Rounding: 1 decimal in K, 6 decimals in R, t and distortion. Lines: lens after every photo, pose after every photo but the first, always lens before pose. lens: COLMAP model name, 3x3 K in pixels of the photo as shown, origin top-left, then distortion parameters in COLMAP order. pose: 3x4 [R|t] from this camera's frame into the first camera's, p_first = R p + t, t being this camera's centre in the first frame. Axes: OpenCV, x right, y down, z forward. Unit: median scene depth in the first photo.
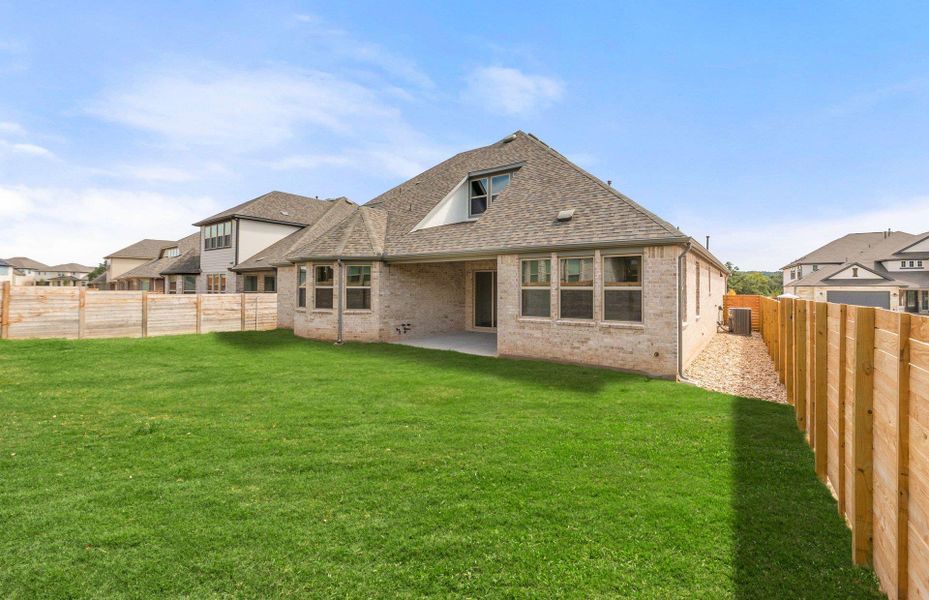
lens RADIAL K [[385.4, 0, 469.4], [0, 385.4, 292.4], [0, 0, 1]] dist [-0.011334, -0.000306]
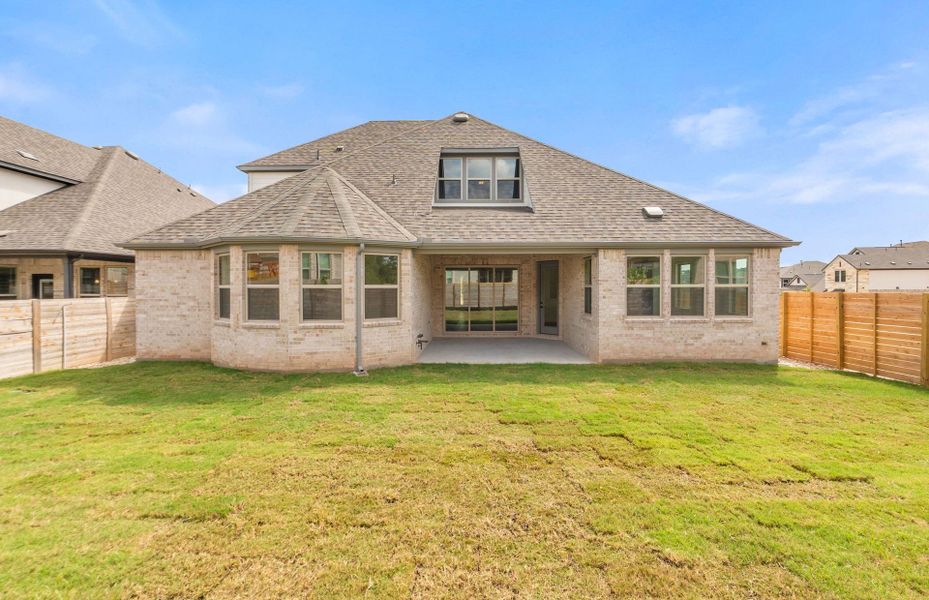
lens RADIAL K [[385.4, 0, 469.4], [0, 385.4, 292.4], [0, 0, 1]] dist [-0.011334, -0.000306]
pose [[0.817798, -0.013706, 0.575343, -0.645803], [0.010634, 0.999906, 0.008705, -0.007399], [-0.575408, -0.001001, 0.817866, 0.417834]]
